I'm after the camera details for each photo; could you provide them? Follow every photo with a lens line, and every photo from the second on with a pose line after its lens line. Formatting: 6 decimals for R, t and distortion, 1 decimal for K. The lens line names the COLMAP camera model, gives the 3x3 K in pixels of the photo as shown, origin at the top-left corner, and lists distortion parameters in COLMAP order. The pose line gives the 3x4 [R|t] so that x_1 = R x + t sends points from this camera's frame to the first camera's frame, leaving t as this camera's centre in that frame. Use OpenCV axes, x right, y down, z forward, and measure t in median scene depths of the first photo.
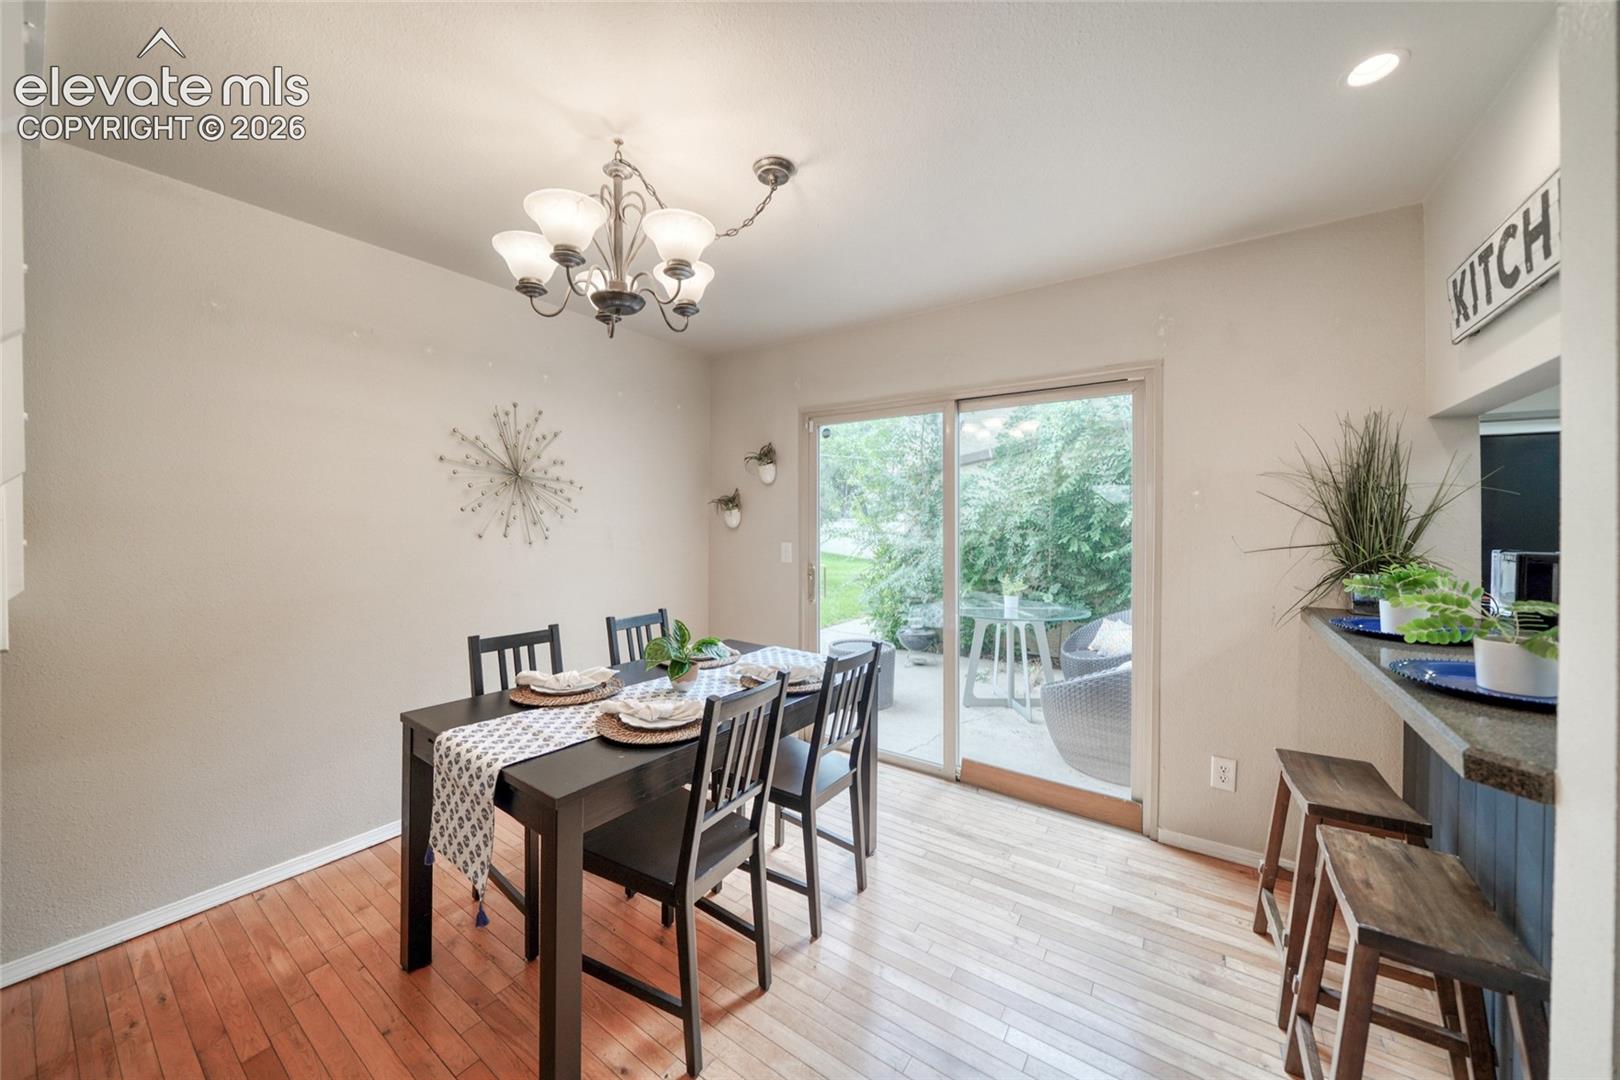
lens RADIAL K [[568.4, 0, 799.8], [0, 568.4, 524.9], [0, 0, 1]] dist [-0.009299, 0.000537]
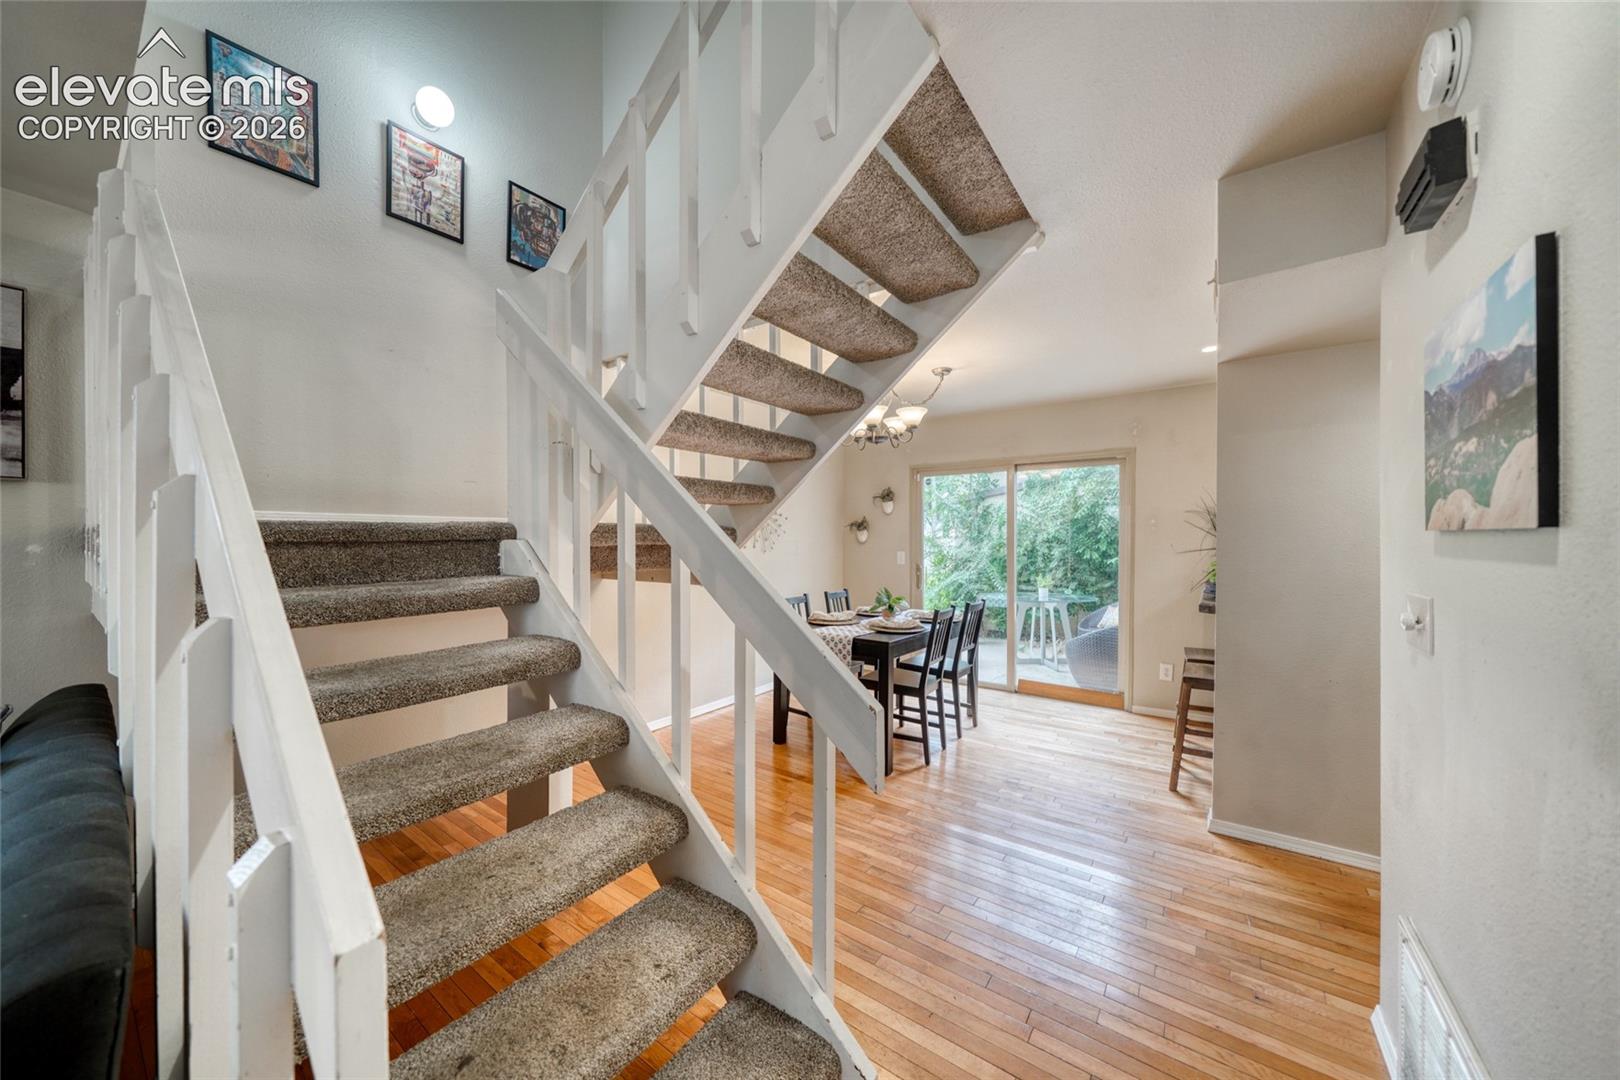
lens RADIAL K [[568.4, 0, 804.1], [0, 568.4, 539.4], [0, 0, 1]] dist [-0.009299, 0.000537]
pose [[0.999843, -0.004191, -0.017215, -0.249155], [0.004150, 0.999988, -0.002464, 0.000641], [0.017226, 0.002393, 0.999849, -0.539060]]
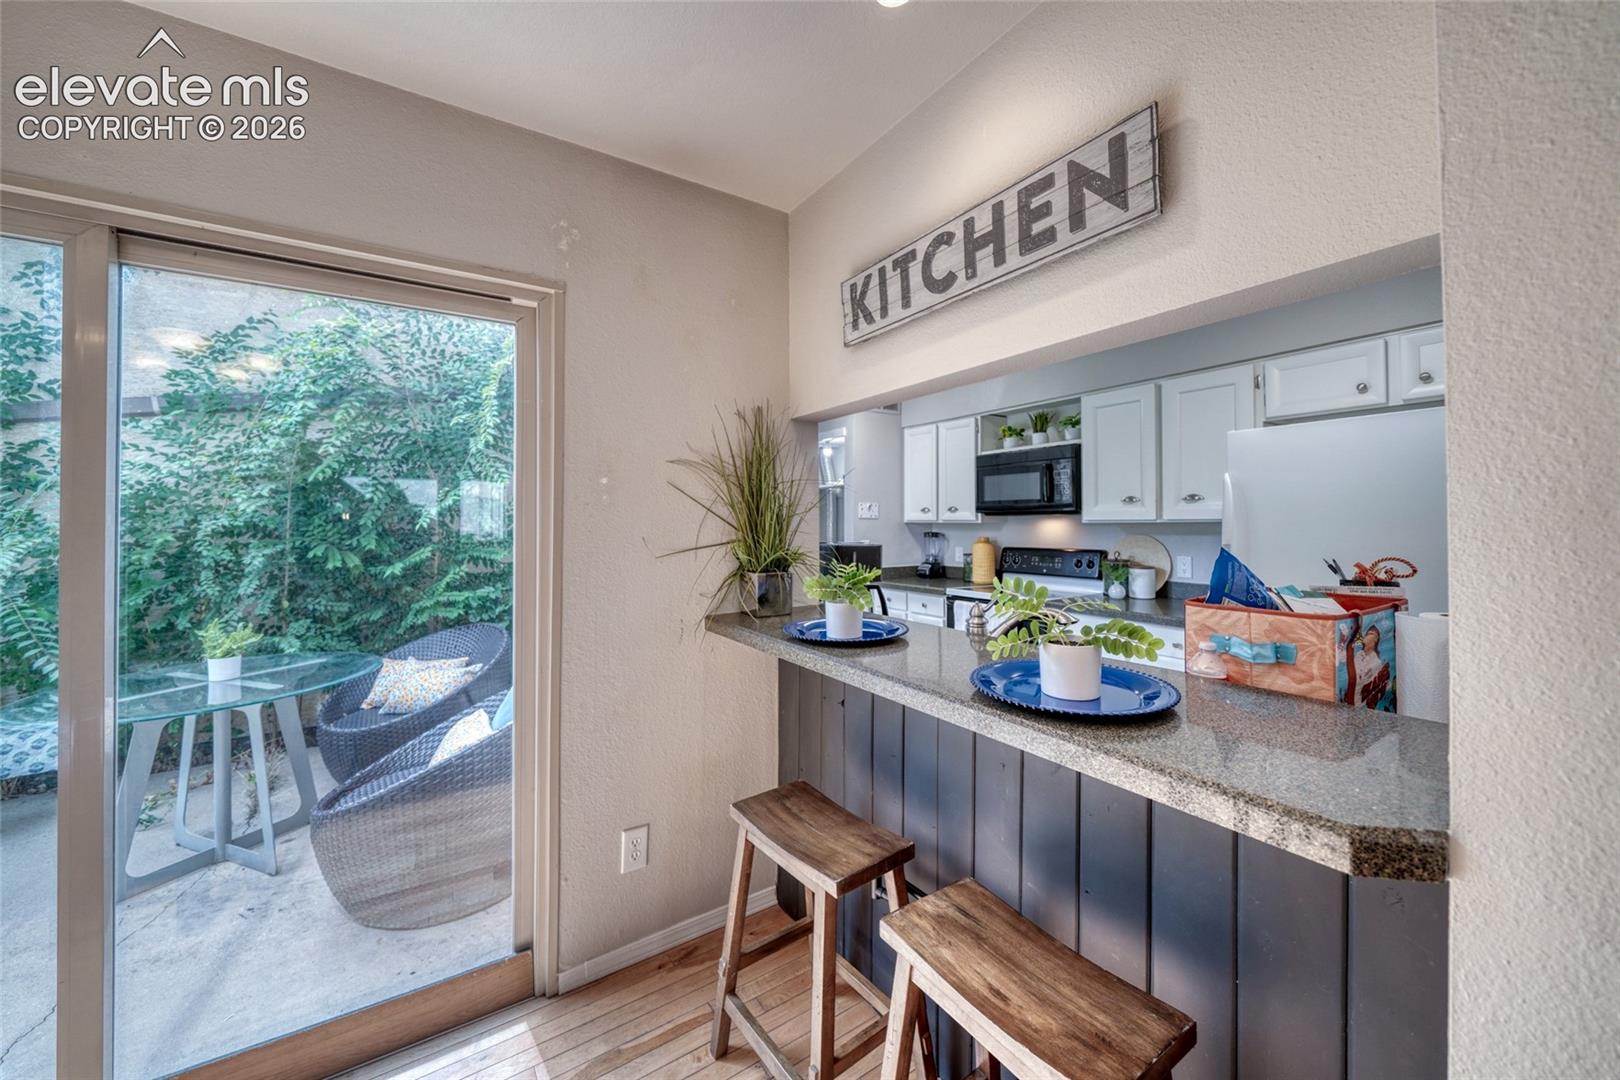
lens RADIAL K [[604.7, 0, 818.2], [0, 604.7, 508.7], [0, 0, 1]] dist [-0.003666, -0.000195]
pose [[0.374046, 0.012139, 0.927331, 0.047186], [0.015389, 0.999695, -0.019293, -0.000404], [-0.927283, 0.021487, 0.373745, 0.271061]]
